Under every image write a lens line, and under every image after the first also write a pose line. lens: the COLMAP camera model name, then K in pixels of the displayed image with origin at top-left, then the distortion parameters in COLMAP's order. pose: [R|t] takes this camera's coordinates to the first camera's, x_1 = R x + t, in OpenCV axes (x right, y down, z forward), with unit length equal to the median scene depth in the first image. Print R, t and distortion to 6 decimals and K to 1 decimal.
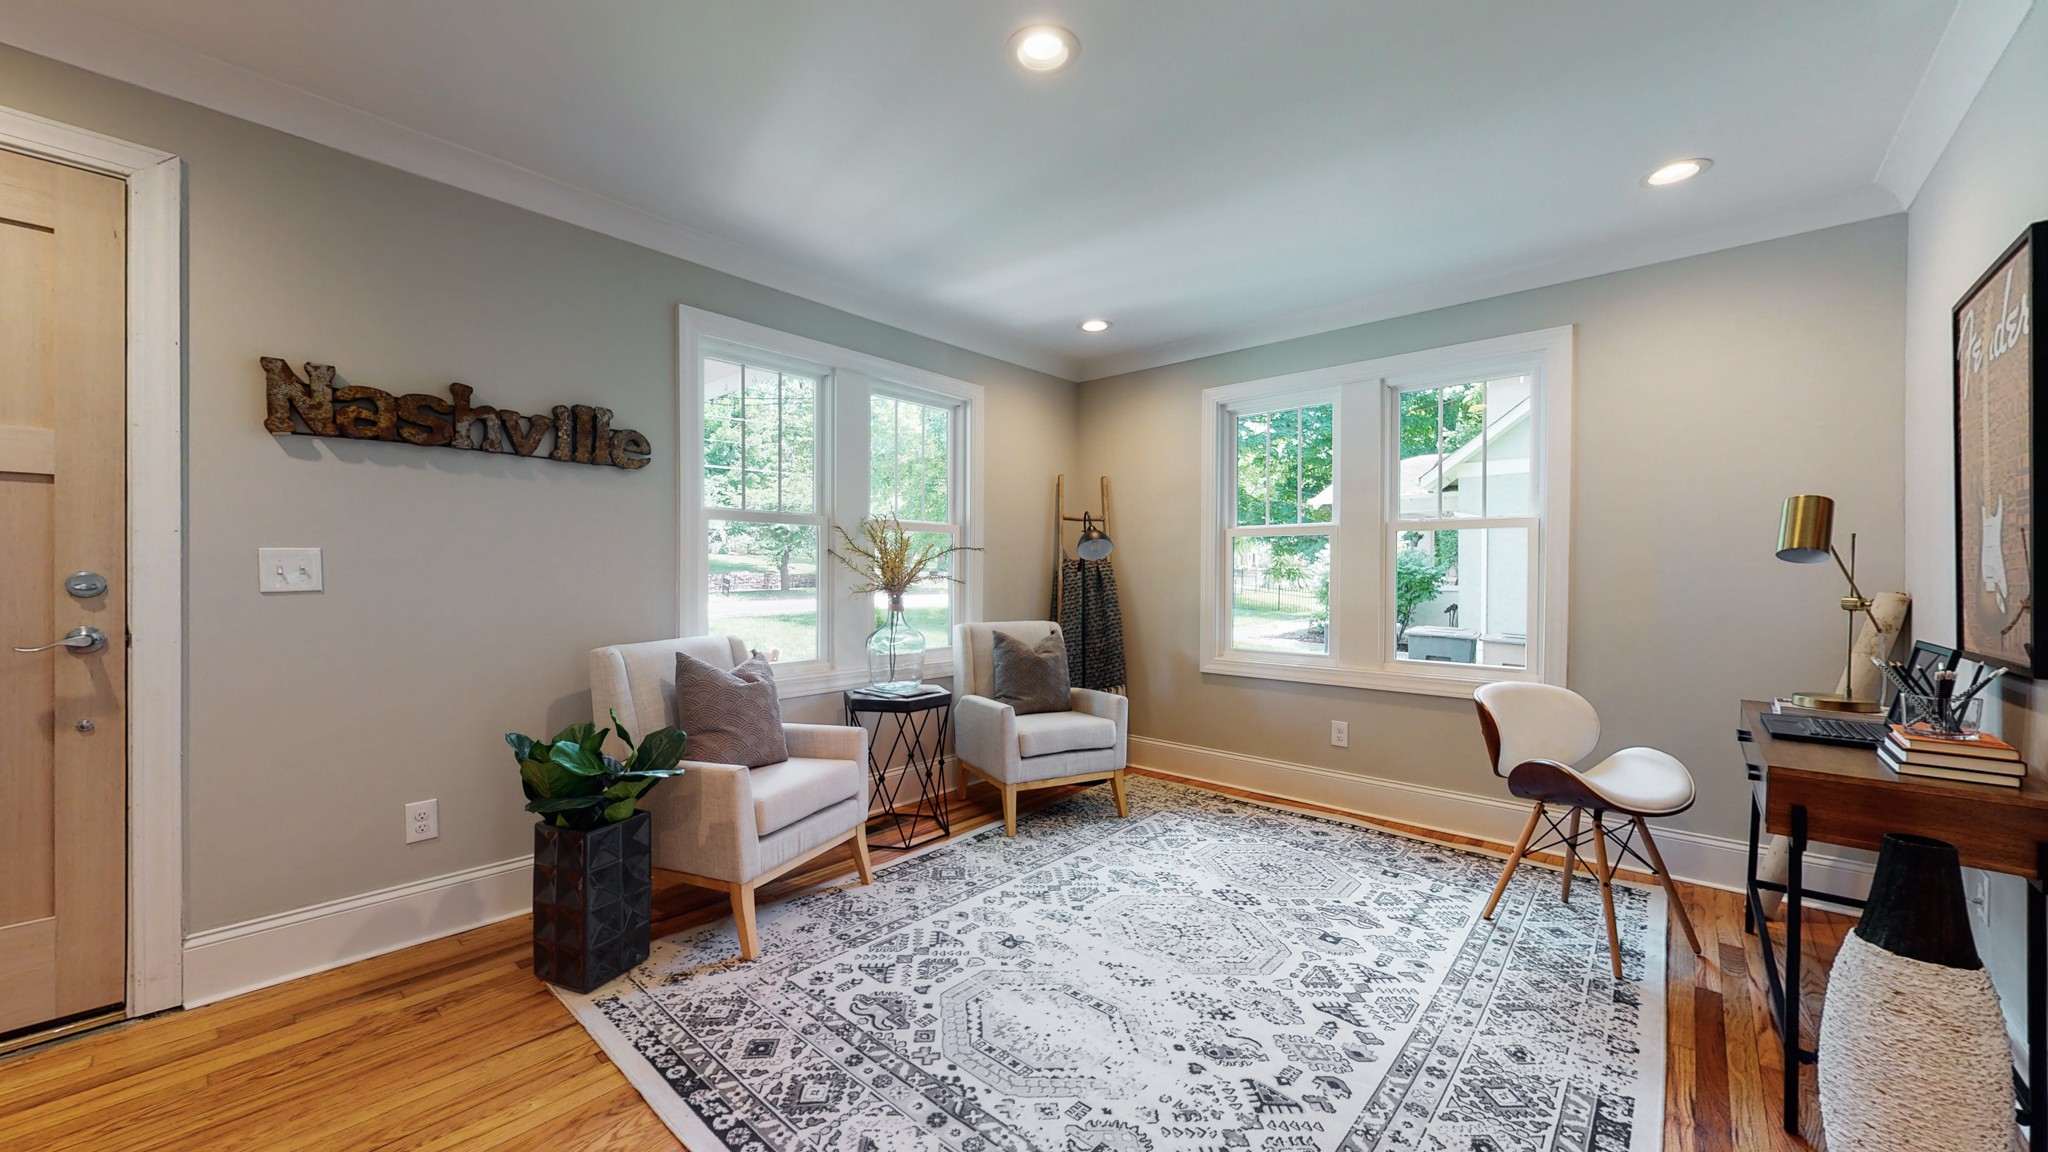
lens RADIAL K [[749.8, 0, 1023.8], [0, 749.8, 578.9], [0, 0, 1]] dist [-0.000442, -0.000023]
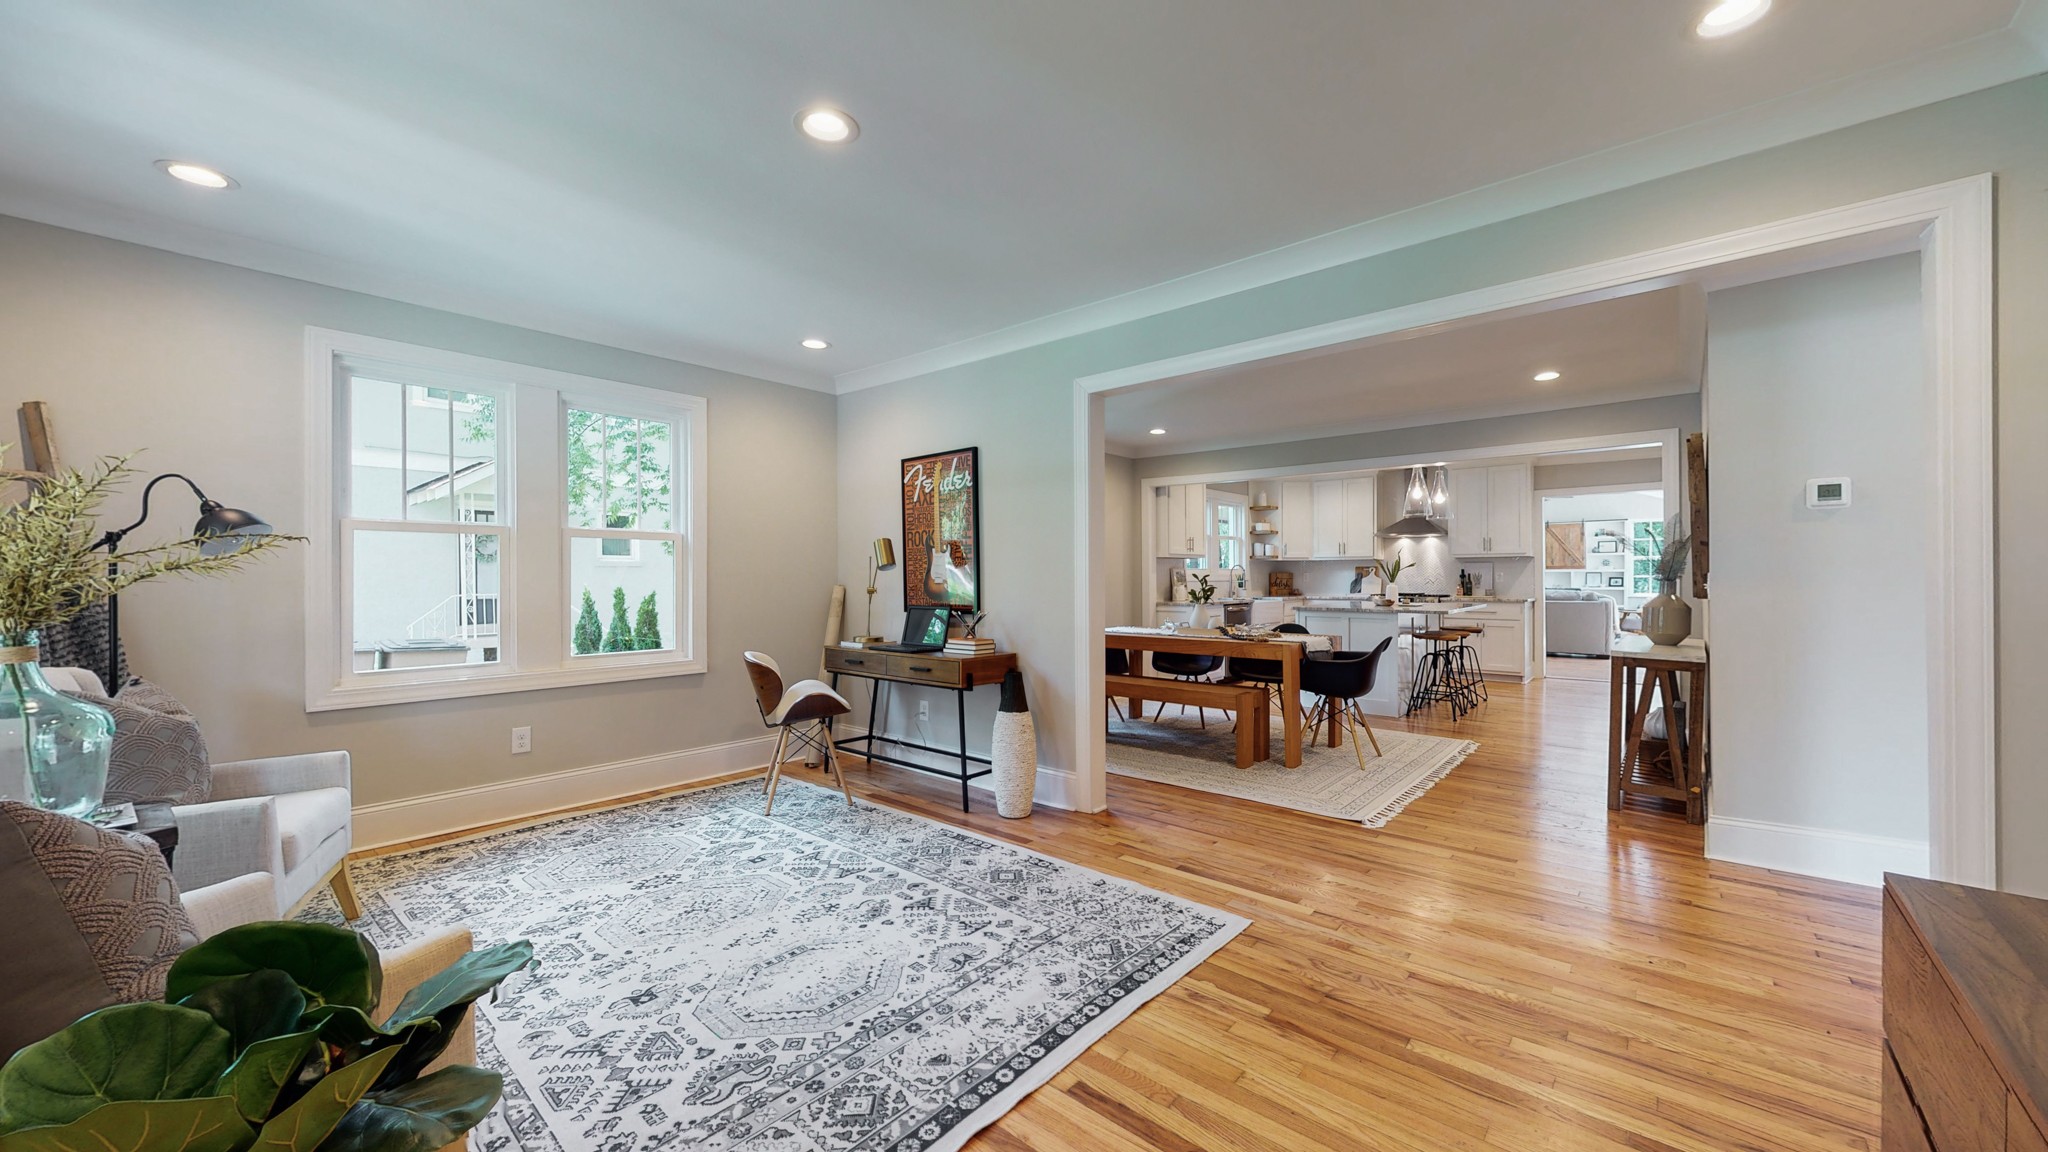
lens RADIAL K [[749.8, 0, 1023.8], [0, 749.8, 578.9], [0, 0, 1]] dist [-0.000442, -0.000023]
pose [[-0.010701, -0.005404, 0.999928, -0.876600], [0.007712, 0.999955, 0.005487, -0.007068], [-0.999913, 0.007770, -0.010659, 0.546917]]
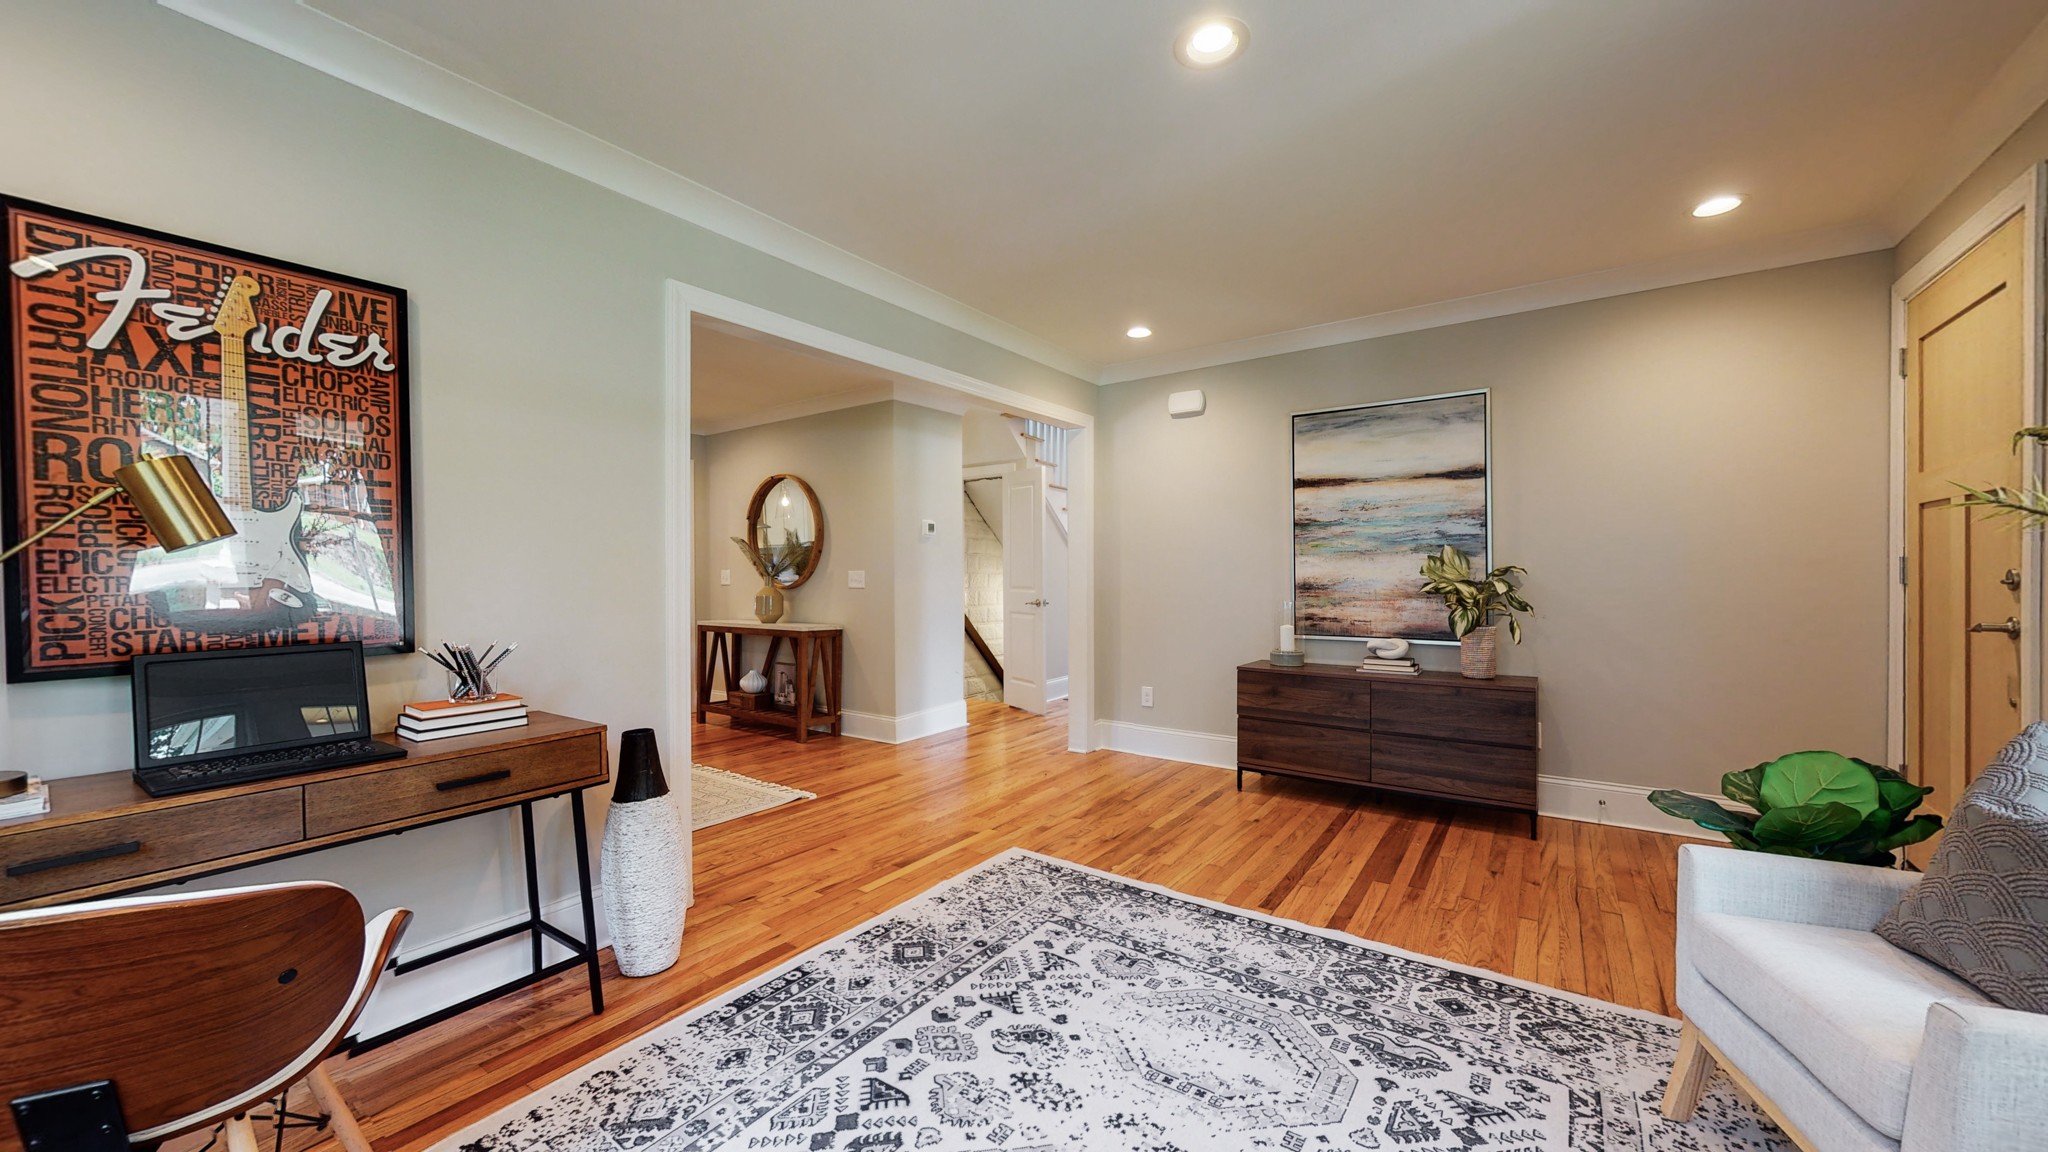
lens RADIAL K [[749.8, 0, 1023.8], [0, 749.8, 578.9], [0, 0, 1]] dist [-0.000442, -0.000023]
pose [[-0.993568, 0.001346, -0.113229, 0.296816], [-0.000075, 0.999921, 0.012542, -0.005261], [0.113237, 0.012470, -0.993490, 1.515932]]
